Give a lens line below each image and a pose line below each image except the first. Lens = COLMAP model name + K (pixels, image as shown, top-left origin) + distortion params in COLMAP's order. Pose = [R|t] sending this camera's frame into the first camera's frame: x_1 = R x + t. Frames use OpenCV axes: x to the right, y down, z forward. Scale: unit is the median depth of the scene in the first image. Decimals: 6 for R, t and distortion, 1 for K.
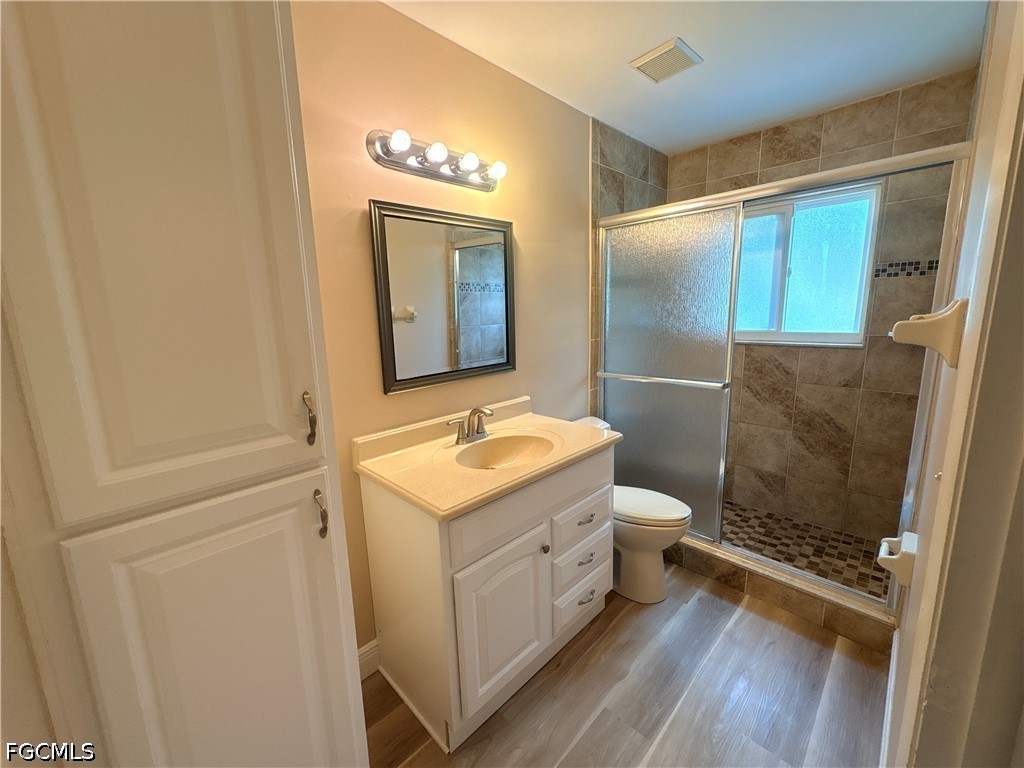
lens RADIAL K [[408.7, 0, 512.0], [0, 408.7, 384.0], [0, 0, 1]] dist [0.000321, 0.000230]
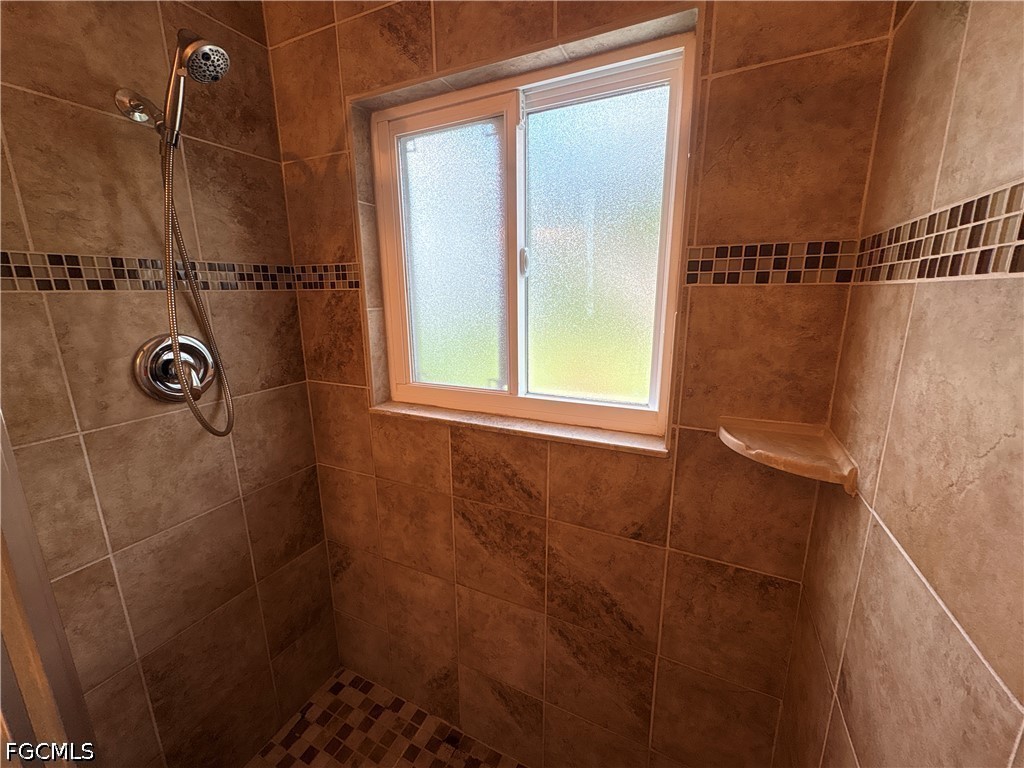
lens RADIAL K [[408.7, 0, 512.0], [0, 408.7, 384.0], [0, 0, 1]] dist [0.000321, 0.000230]
pose [[0.942046, -0.054317, 0.331057, 0.581185], [0.043826, 0.998275, 0.039079, -0.182339], [-0.332608, -0.022305, 0.942801, 0.669051]]
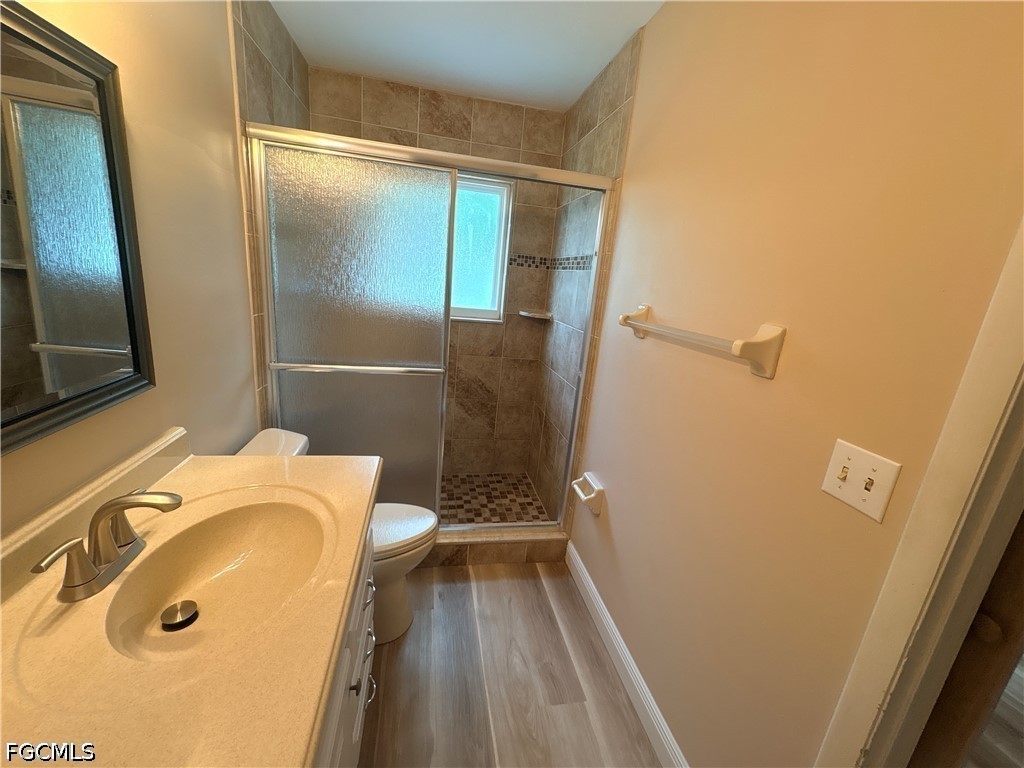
lens RADIAL K [[408.7, 0, 512.0], [0, 408.7, 384.0], [0, 0, 1]] dist [0.000321, 0.000230]
pose [[0.546395, -0.138871, 0.825935, -0.147820], [0.044324, 0.989570, 0.137062, -0.075580], [-0.836354, -0.038281, 0.546851, 0.310559]]
